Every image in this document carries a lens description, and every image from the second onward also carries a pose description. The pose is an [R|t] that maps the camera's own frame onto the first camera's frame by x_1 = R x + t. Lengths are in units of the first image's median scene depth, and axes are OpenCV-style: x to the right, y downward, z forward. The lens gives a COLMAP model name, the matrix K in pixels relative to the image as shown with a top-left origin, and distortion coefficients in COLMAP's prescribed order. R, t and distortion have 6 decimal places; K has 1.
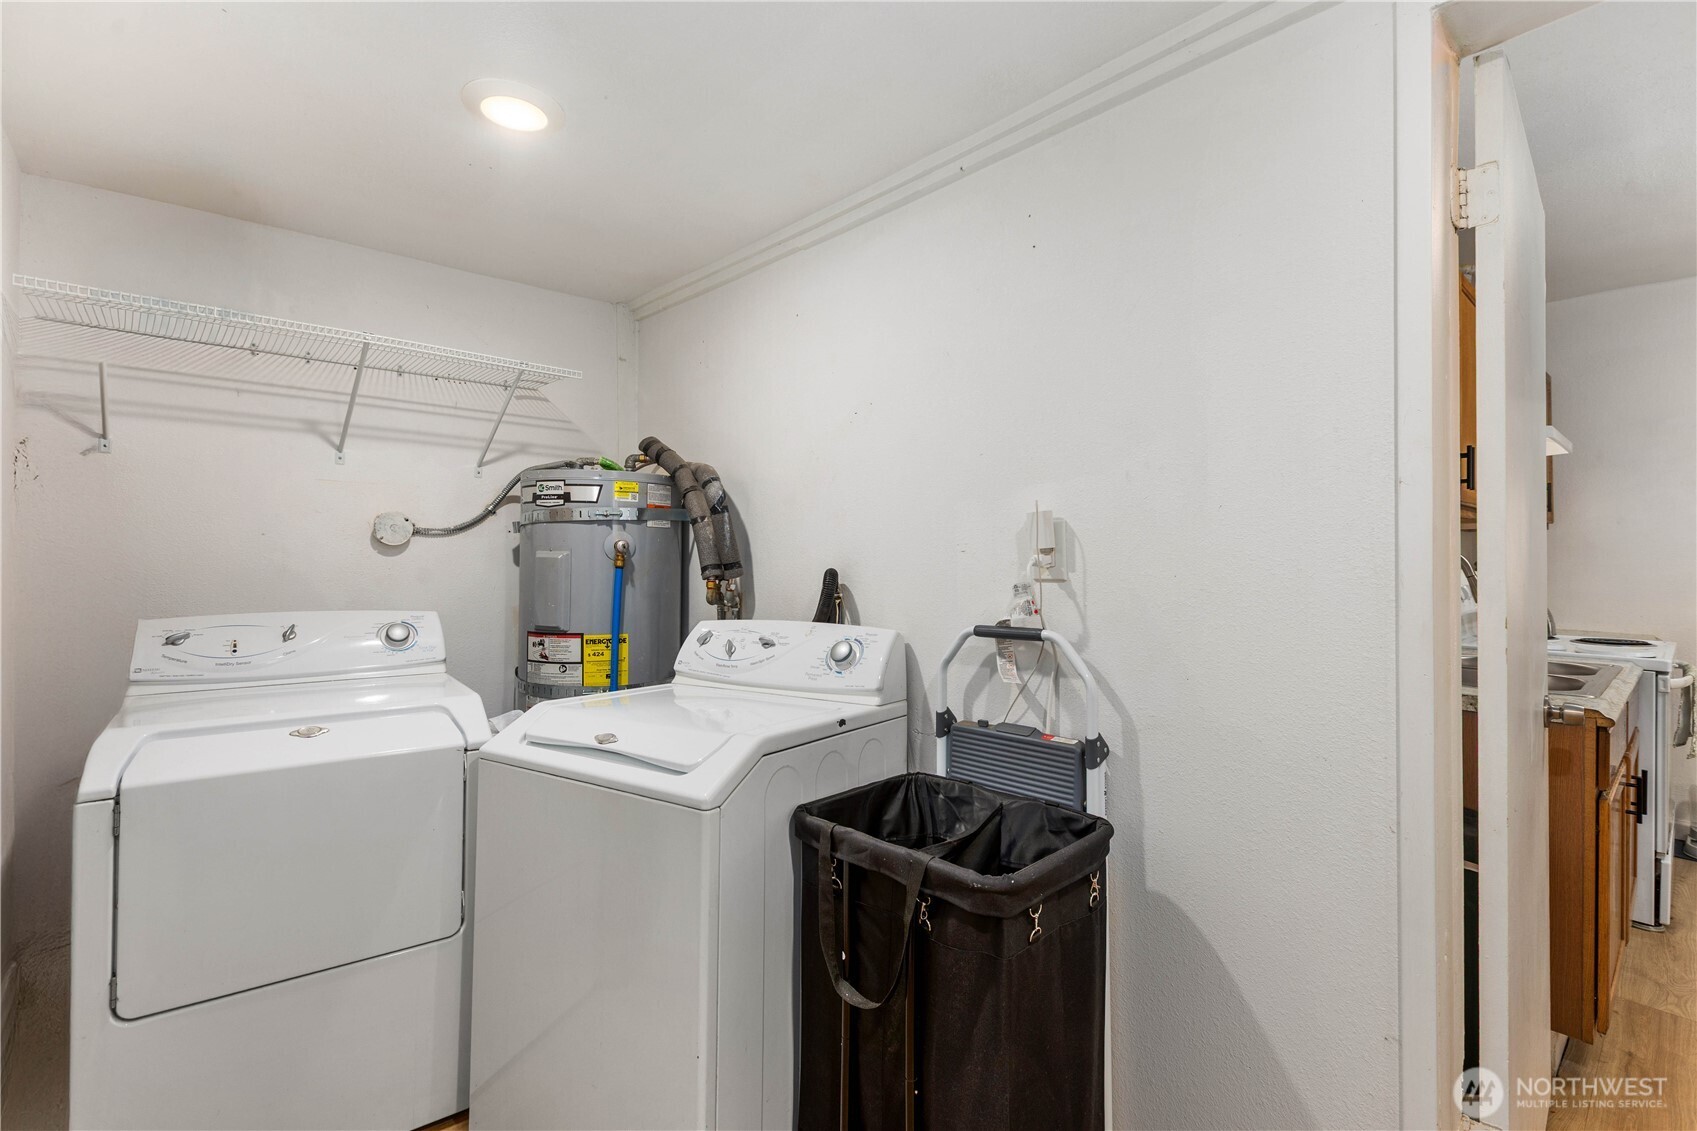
lens RADIAL K [[771.9, 0, 848.5], [0, 771.9, 565.5], [0, 0, 1]] dist [0.013343, 0.000059]
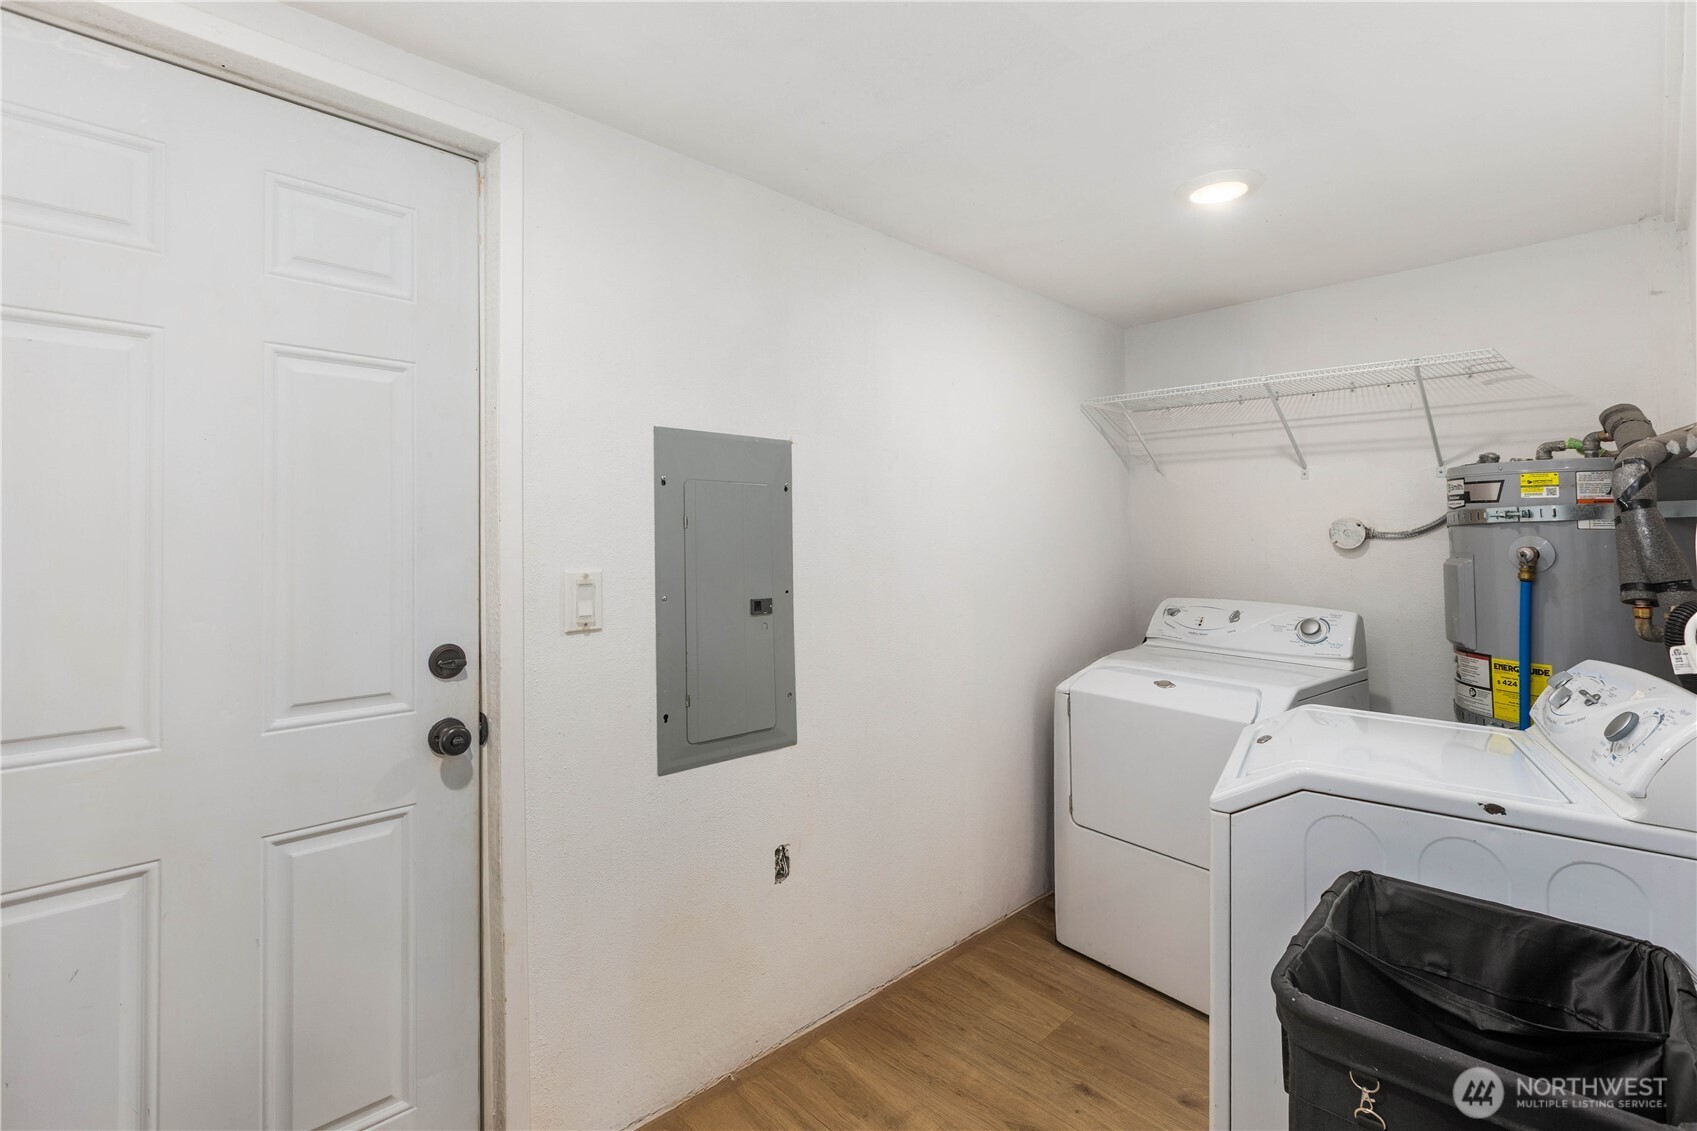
lens RADIAL K [[833.0, 0, 848.5], [0, 833.0, 565.5], [0, 0, 1]] dist [0.001074, 0.000082]
pose [[0.016682, 0.036694, -0.999187, 0.558897], [-0.016862, 0.999195, 0.036413, -0.032603], [0.999719, 0.016241, 0.017288, 0.275791]]
